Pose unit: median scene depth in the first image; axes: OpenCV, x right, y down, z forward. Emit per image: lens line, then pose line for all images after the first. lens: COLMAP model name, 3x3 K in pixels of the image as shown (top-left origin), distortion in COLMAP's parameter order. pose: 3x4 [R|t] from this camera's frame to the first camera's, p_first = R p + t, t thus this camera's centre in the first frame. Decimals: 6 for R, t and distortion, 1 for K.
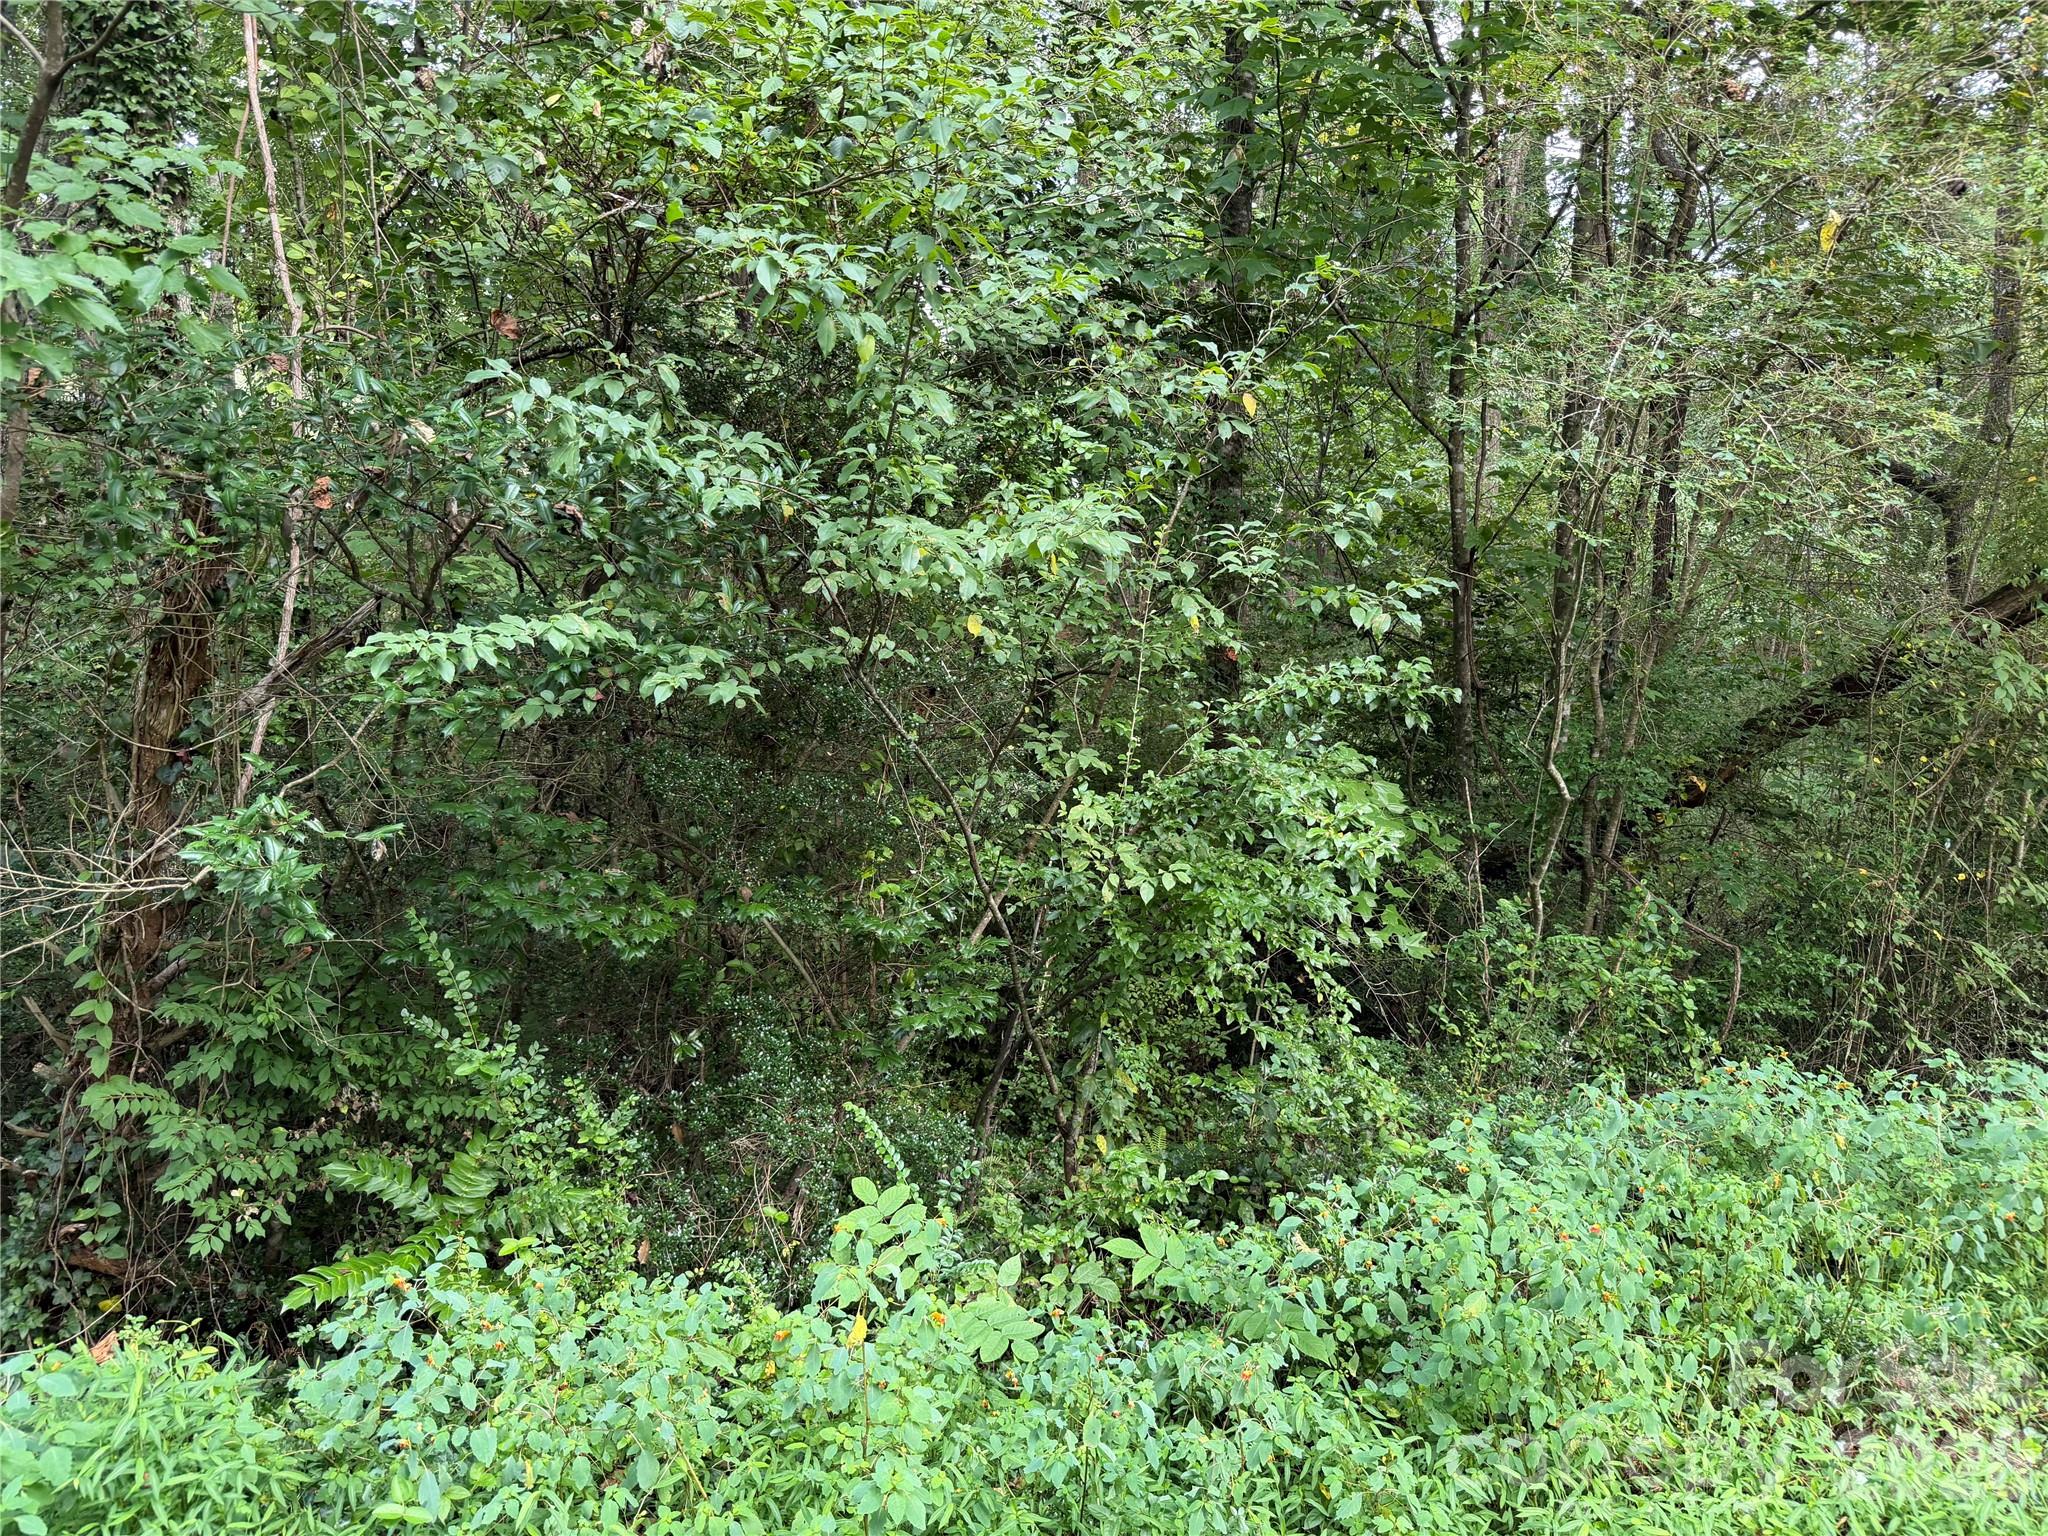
lens RADIAL K [[1433.1, 0, 1036.2], [0, 1433.1, 759.6], [0, 0, 1]] dist [0.072431, -0.105167]
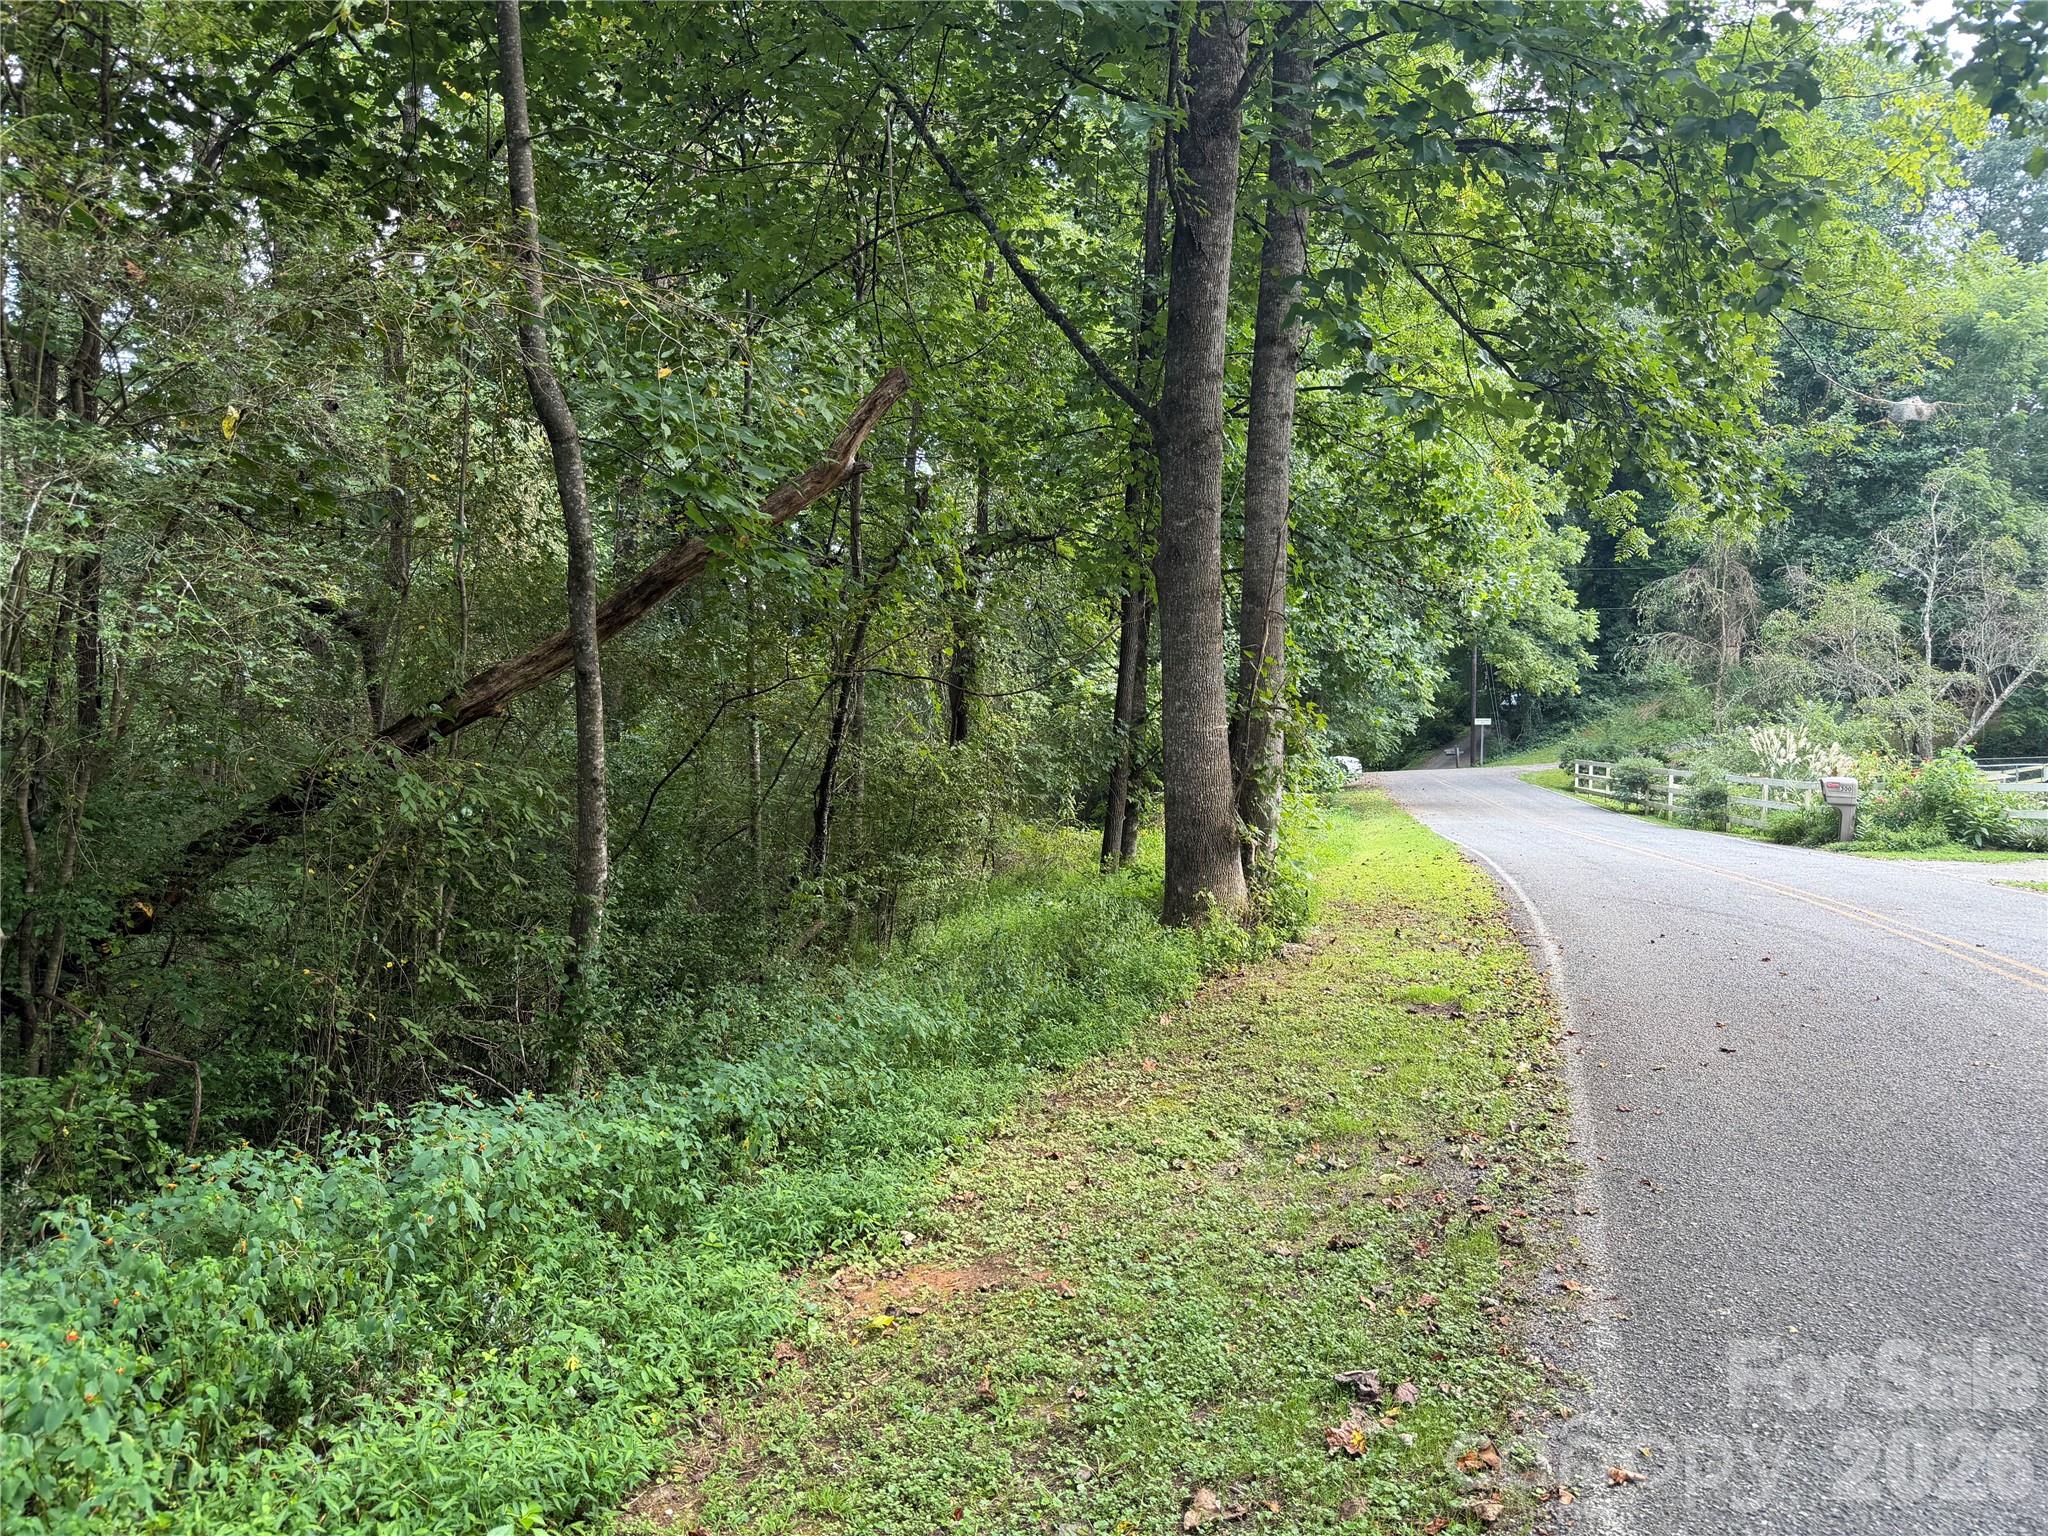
lens RADIAL K [[1420.6, 0, 1026.3], [0, 1420.6, 780.5], [0, 0, 1]] dist [0.050915, -0.066119]
pose [[0.552930, -0.029857, 0.832693, -0.057701], [0.086319, 0.996033, -0.021604, 0.003505], [-0.828744, 0.083823, 0.553314, -0.122945]]
